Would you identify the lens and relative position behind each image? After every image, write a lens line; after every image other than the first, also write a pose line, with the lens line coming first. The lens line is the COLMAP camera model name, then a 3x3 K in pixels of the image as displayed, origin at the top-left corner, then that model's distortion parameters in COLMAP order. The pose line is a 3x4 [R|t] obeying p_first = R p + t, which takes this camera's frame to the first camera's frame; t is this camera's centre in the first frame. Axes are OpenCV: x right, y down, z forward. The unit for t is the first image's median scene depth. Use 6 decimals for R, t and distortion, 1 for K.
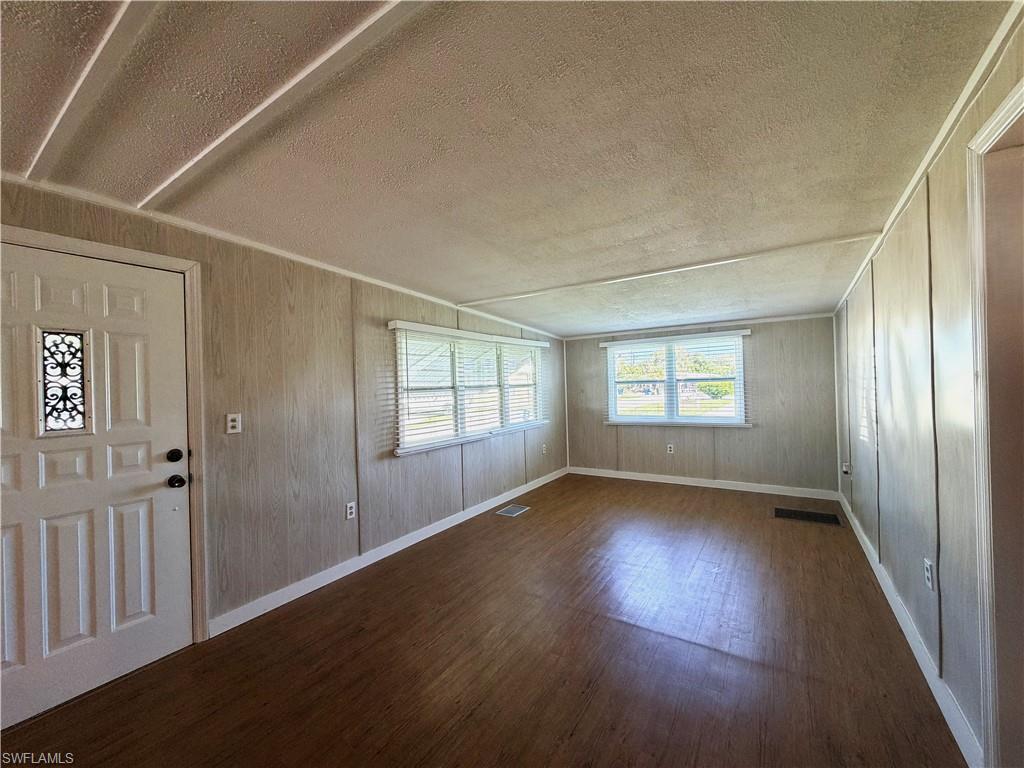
lens RADIAL K [[402.3, 0, 516.2], [0, 402.3, 381.7], [0, 0, 1]] dist [0.001456, 0.000202]
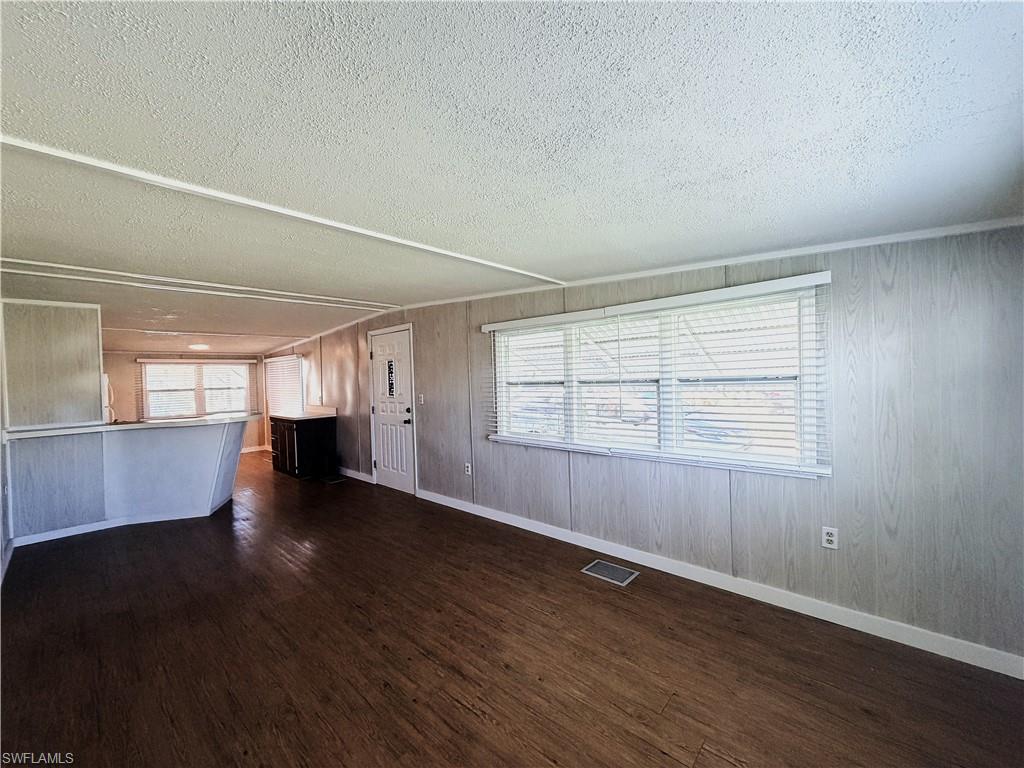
lens RADIAL K [[410.7, 0, 509.3], [0, 410.7, 382.8], [0, 0, 1]] dist [0.002323, 0.000358]
pose [[-0.158746, 0.047940, -0.986155, 0.810633], [0.039544, 0.998328, 0.042166, -0.029506], [0.986527, -0.032303, -0.160376, 1.159749]]
